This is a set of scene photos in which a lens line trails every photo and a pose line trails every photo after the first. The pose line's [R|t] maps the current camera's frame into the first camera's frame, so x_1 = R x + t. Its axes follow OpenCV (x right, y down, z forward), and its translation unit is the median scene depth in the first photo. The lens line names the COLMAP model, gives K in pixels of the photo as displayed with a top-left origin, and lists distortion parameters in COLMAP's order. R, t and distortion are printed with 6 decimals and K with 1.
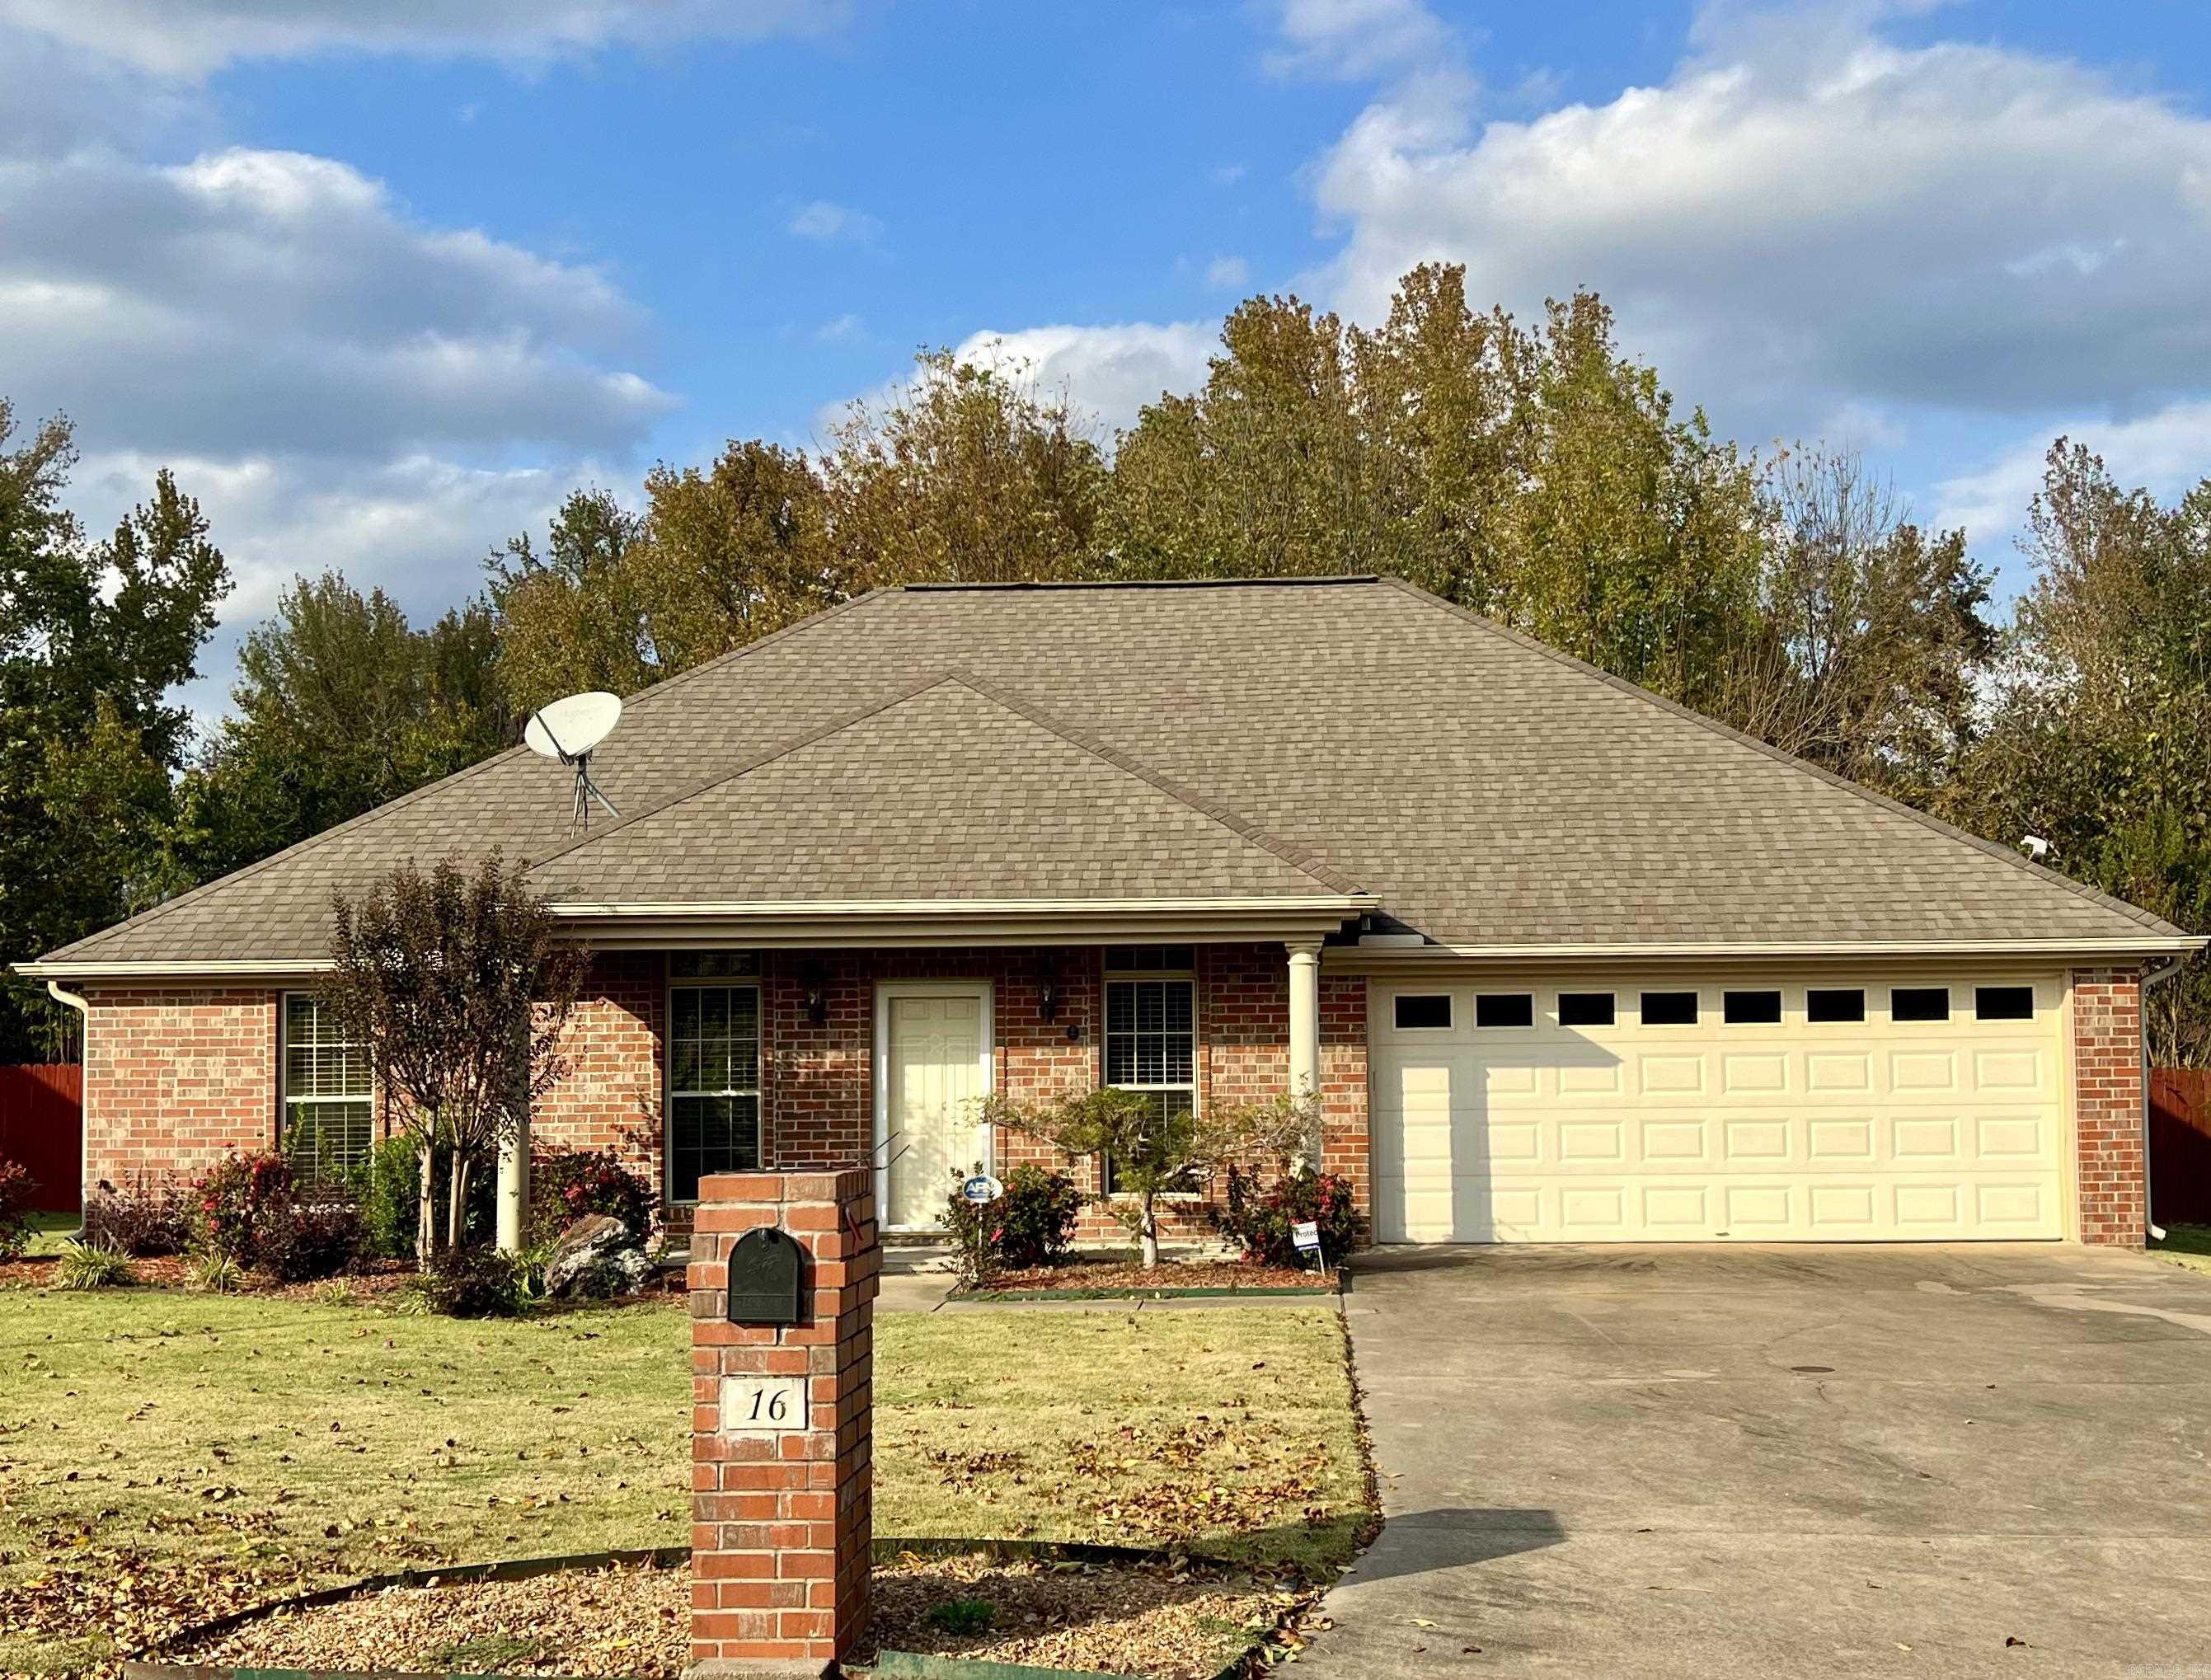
lens RADIAL K [[2521.5, 0, 1208.8], [0, 2521.5, 904.7], [0, 0, 1]] dist [0.050329, 0.000000]
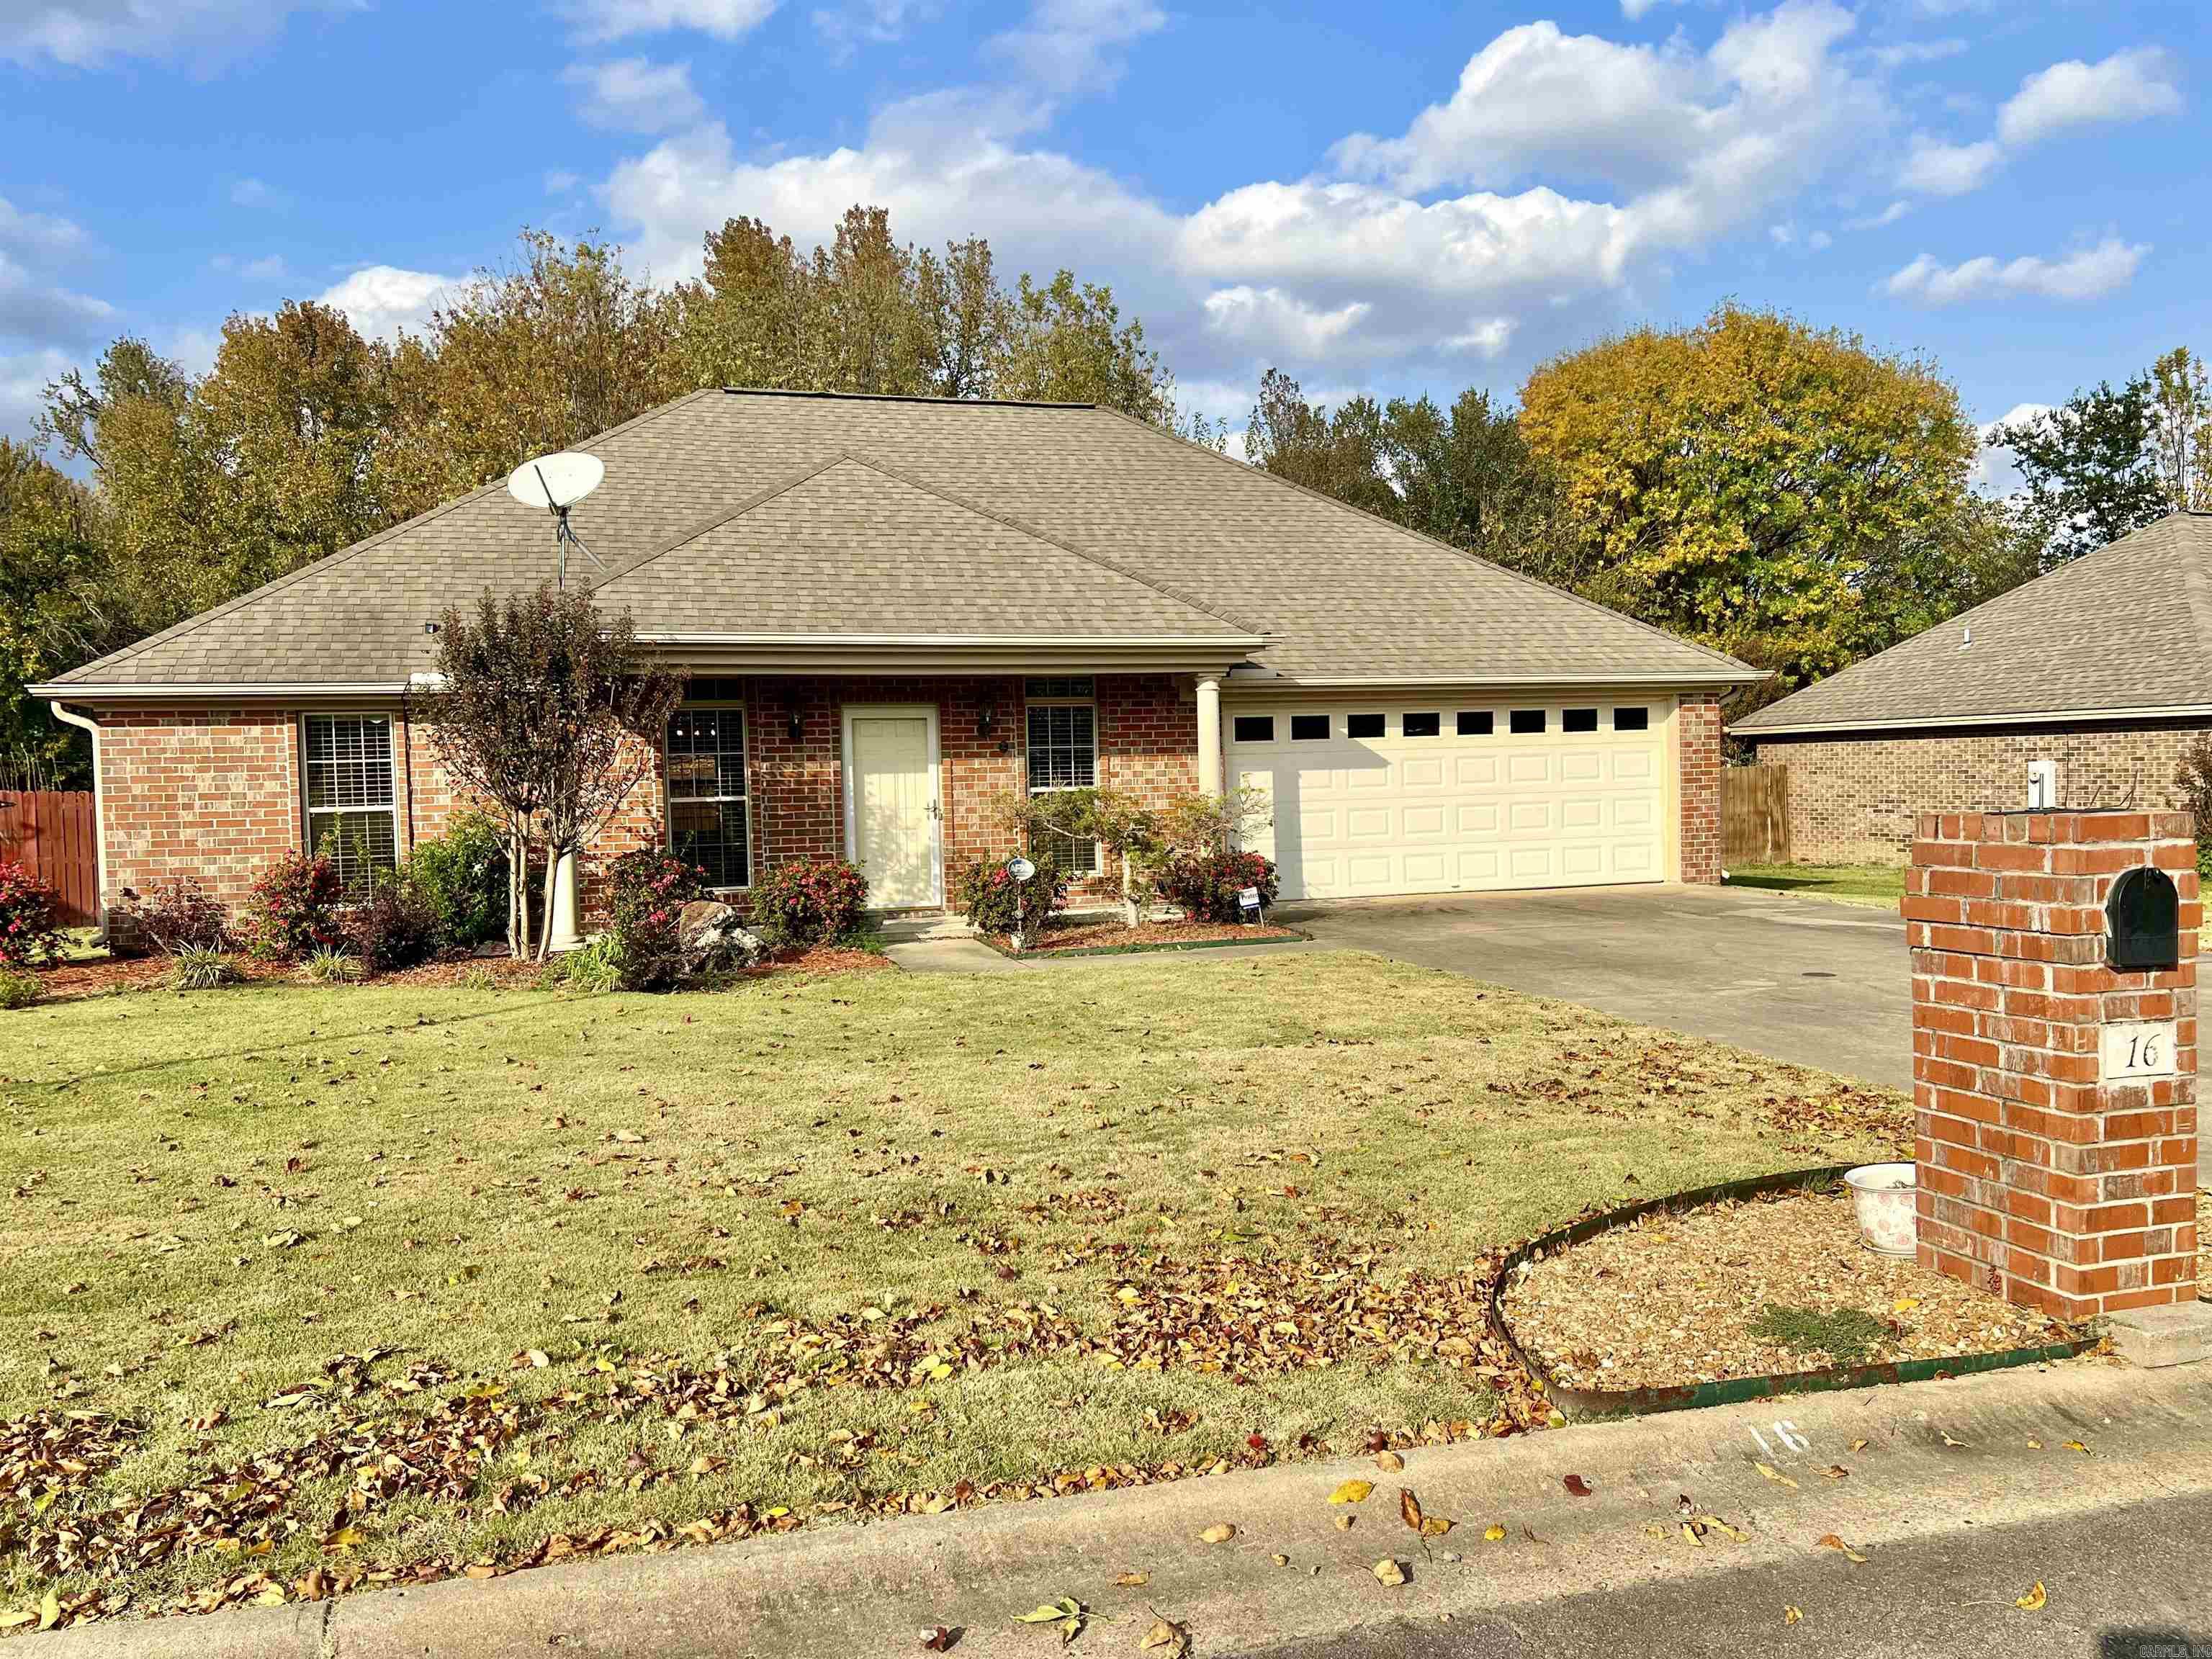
lens RADIAL K [[1669.7, 0, 1090.5], [0, 1669.7, 839.7], [0, 0, 1]] dist [0.051037, -0.058381]
pose [[0.946808, -0.025577, 0.320781, -0.276577], [-0.003158, 0.996050, 0.088739, 0.023147], [-0.321783, -0.085032, 0.942987, 0.196297]]
